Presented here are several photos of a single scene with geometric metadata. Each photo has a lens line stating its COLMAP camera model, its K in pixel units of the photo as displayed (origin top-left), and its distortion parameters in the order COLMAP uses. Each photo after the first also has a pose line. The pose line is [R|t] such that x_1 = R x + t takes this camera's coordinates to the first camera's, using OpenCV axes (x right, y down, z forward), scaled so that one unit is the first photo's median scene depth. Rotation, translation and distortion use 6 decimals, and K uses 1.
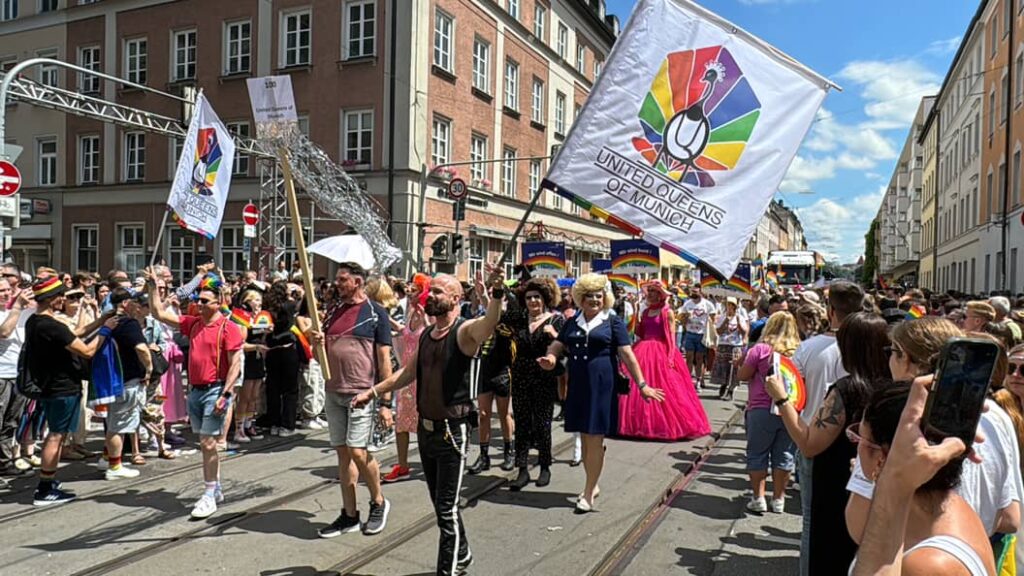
lens RADIAL K [[731.5, 0, 518.9], [0, 731.5, 291.3], [0, 0, 1]] dist [0.004308, -0.025060]
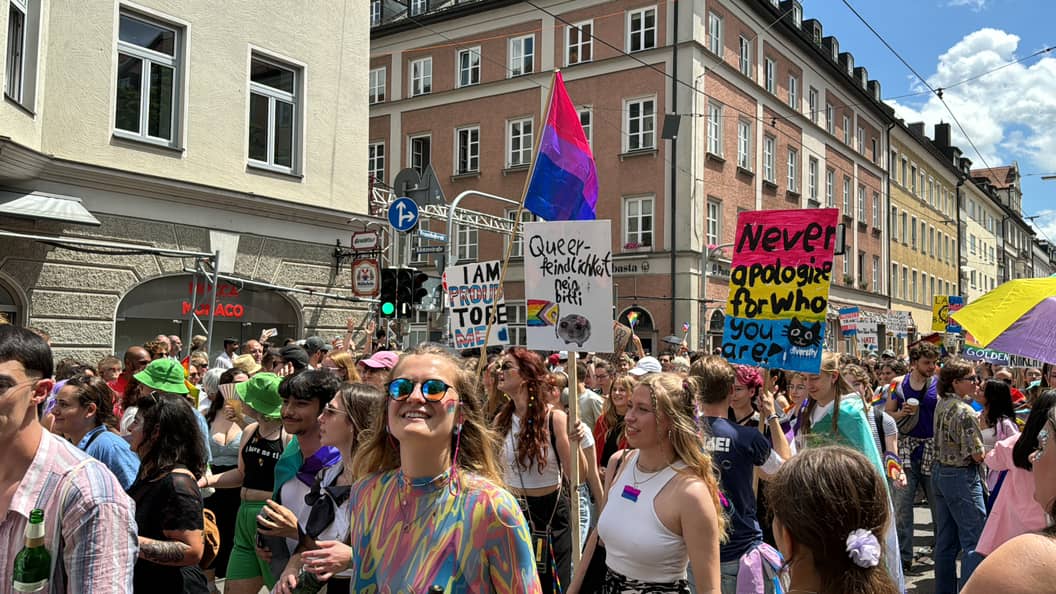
lens RADIAL K [[892.7, 0, 538.2], [0, 892.7, 293.0], [0, 0, 1]] dist [0.175425, -0.341904]
pose [[0.983751, -0.020257, -0.178394, -0.130403], [0.006182, 0.996847, -0.079105, 0.001152], [0.179434, 0.076717, 0.980774, -0.335716]]
